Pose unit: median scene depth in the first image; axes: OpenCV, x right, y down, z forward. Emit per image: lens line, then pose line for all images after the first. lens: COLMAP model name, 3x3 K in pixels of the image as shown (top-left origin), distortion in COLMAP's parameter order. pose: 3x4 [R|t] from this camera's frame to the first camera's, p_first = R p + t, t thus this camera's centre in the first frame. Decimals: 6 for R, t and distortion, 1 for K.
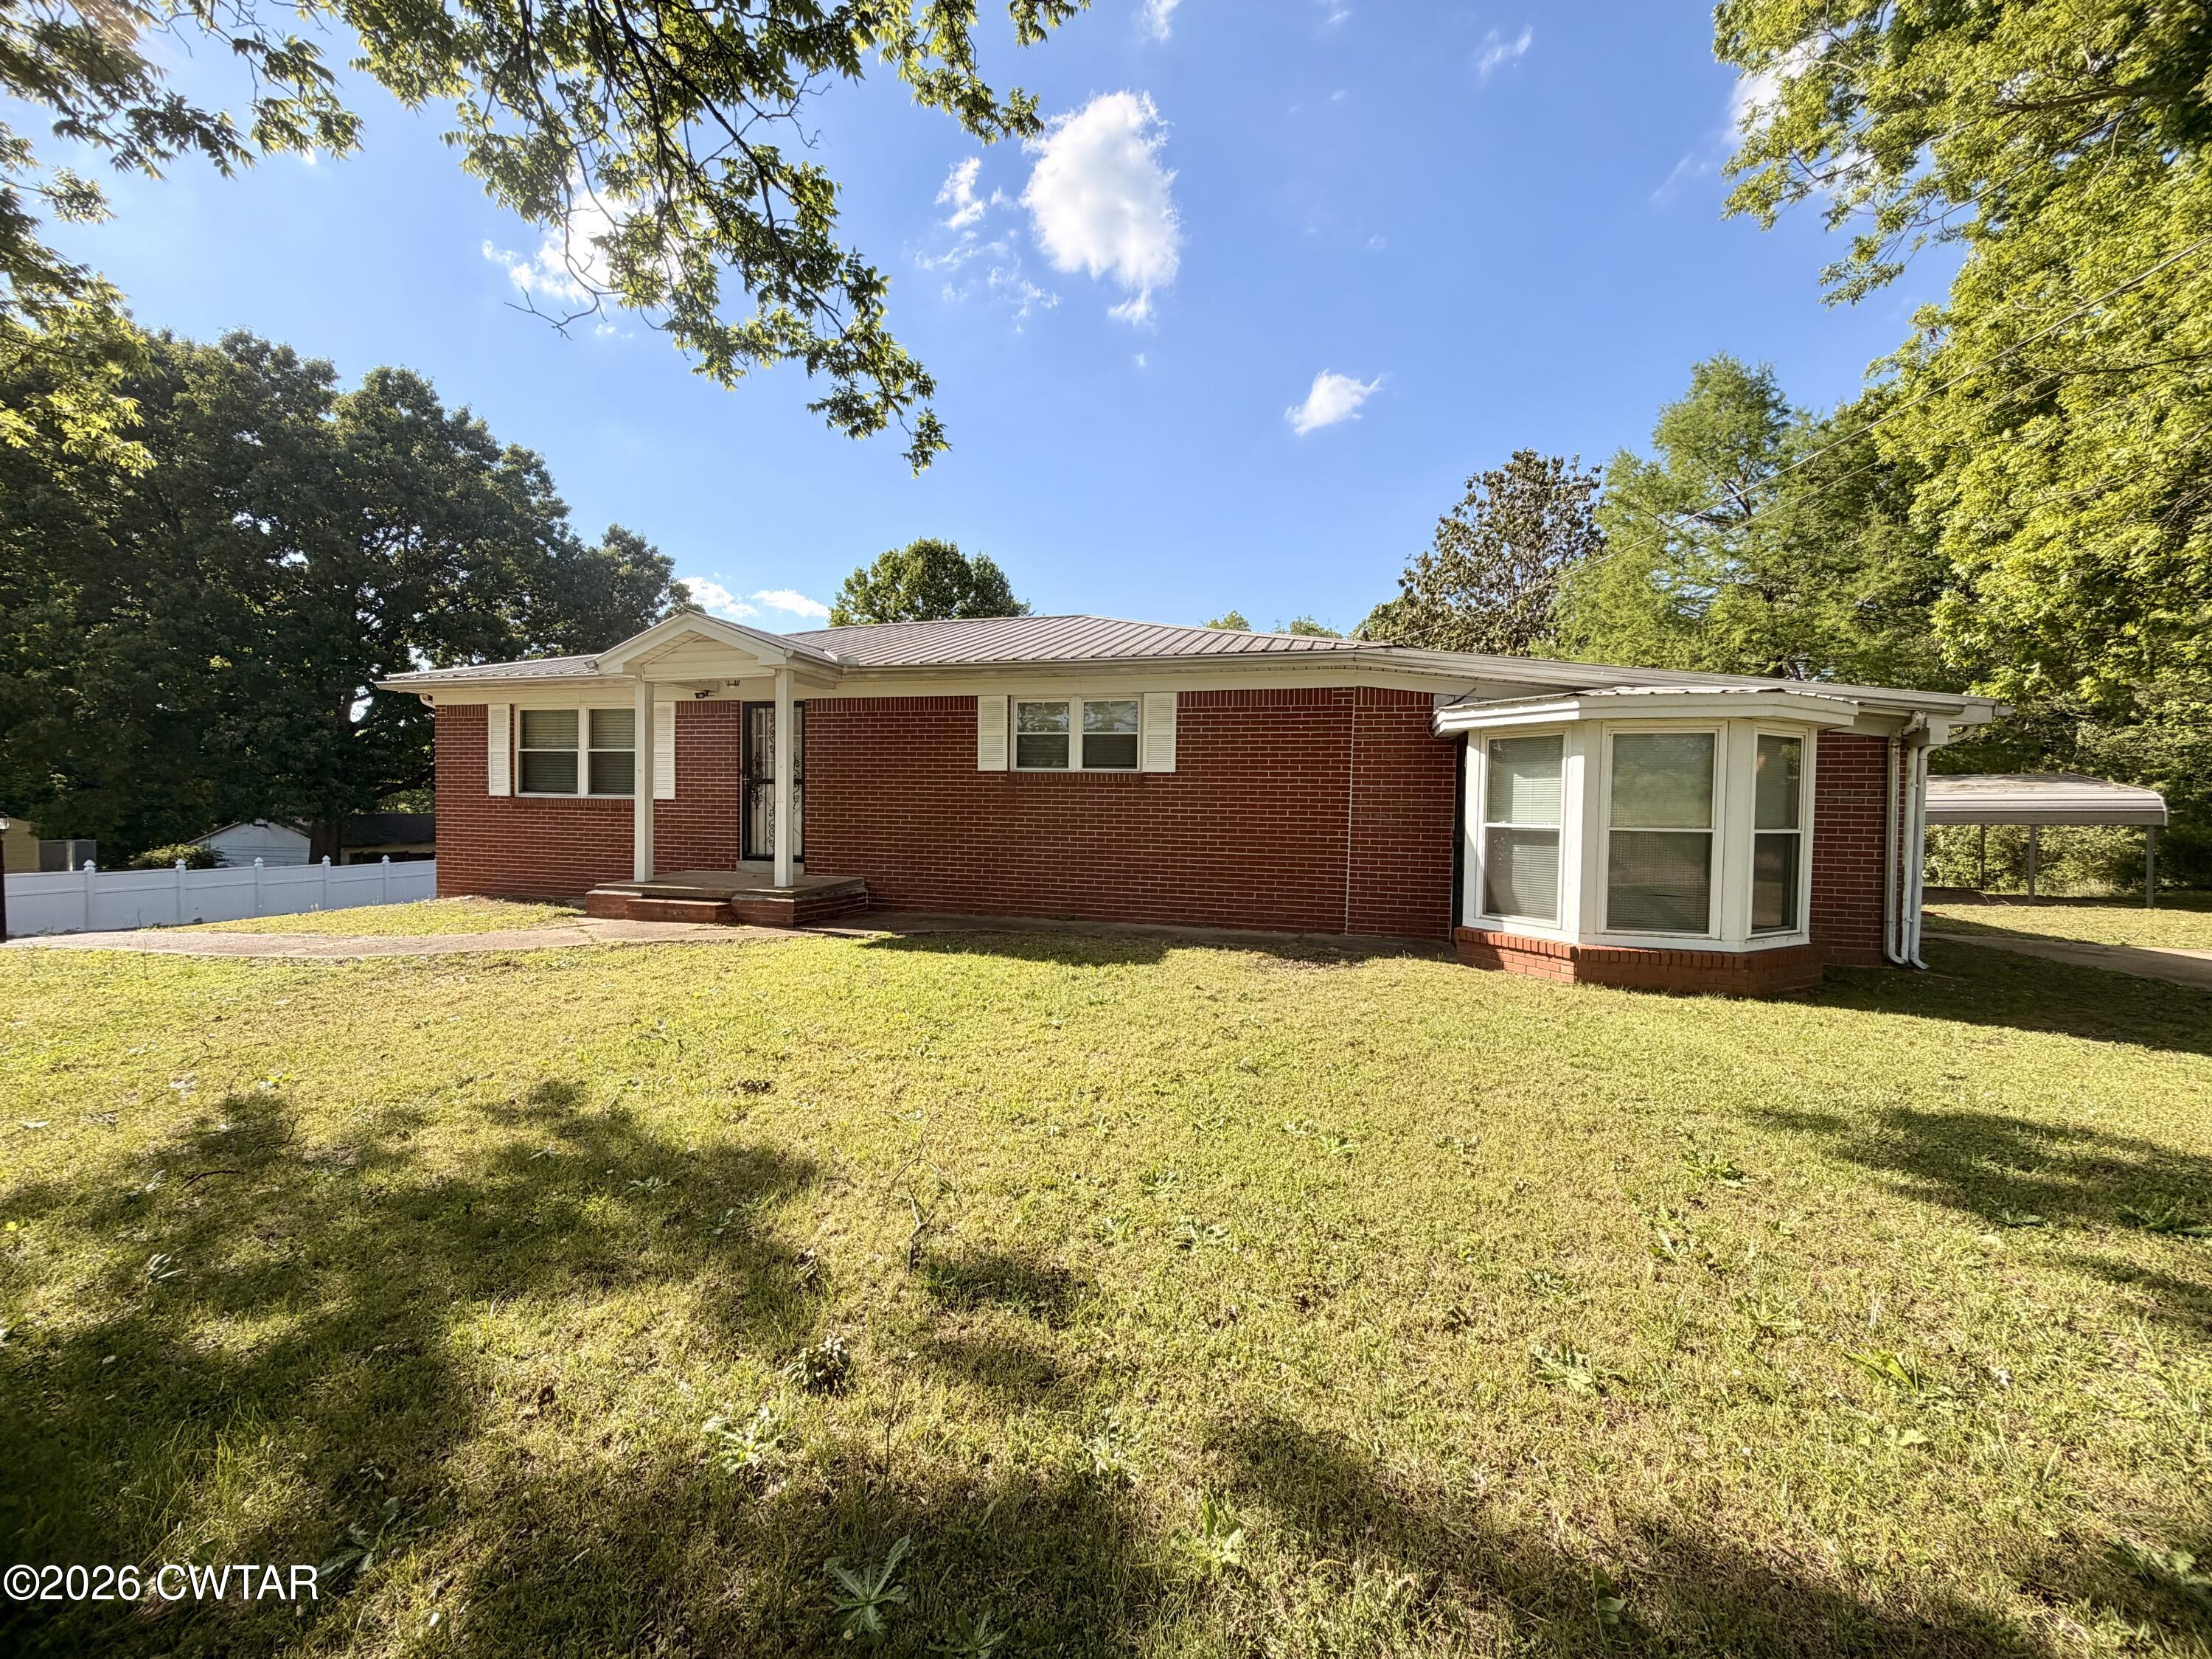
lens RADIAL K [[881.7, 0, 1102.8], [0, 881.7, 842.0], [0, 0, 1]] dist [0.001443, -0.000473]
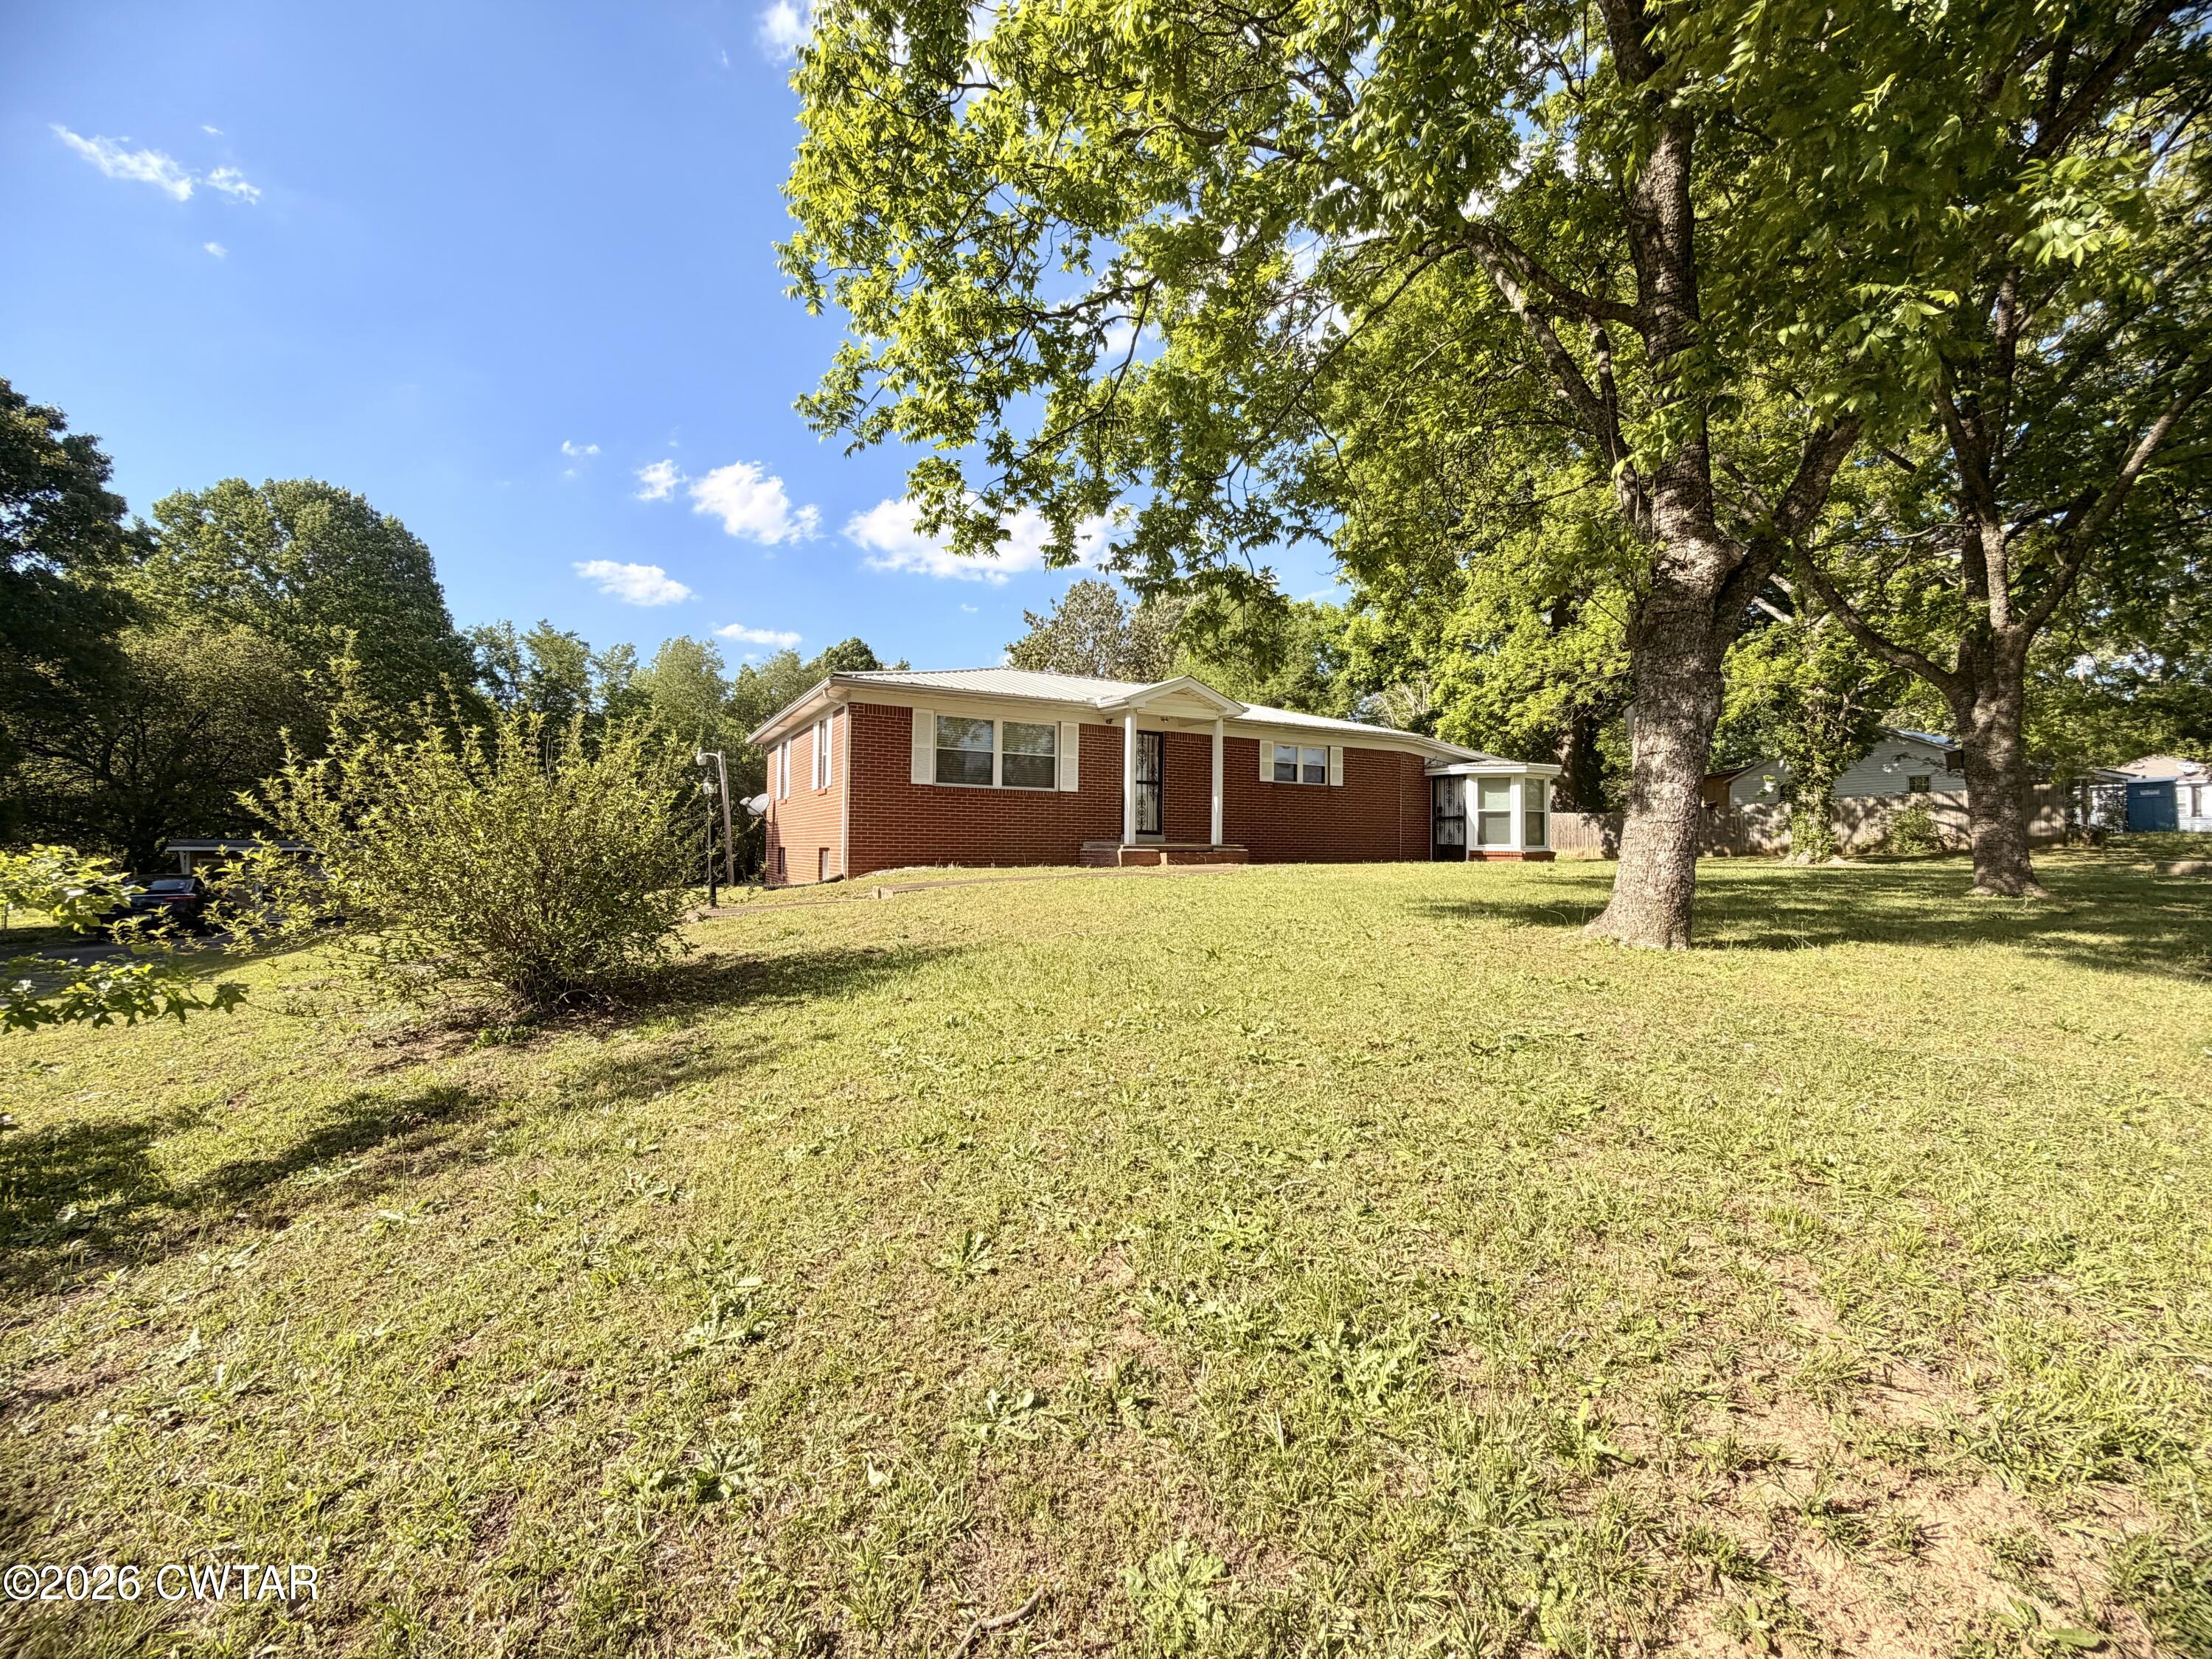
lens RADIAL K [[881.7, 0, 1101.1], [0, 881.7, 834.0], [0, 0, 1]] dist [0.001443, -0.000473]
pose [[0.720372, 0.003476, 0.693579, -1.728281], [0.029212, 0.998948, -0.035347, 0.087019], [-0.692973, 0.045724, 0.719512, -0.084667]]
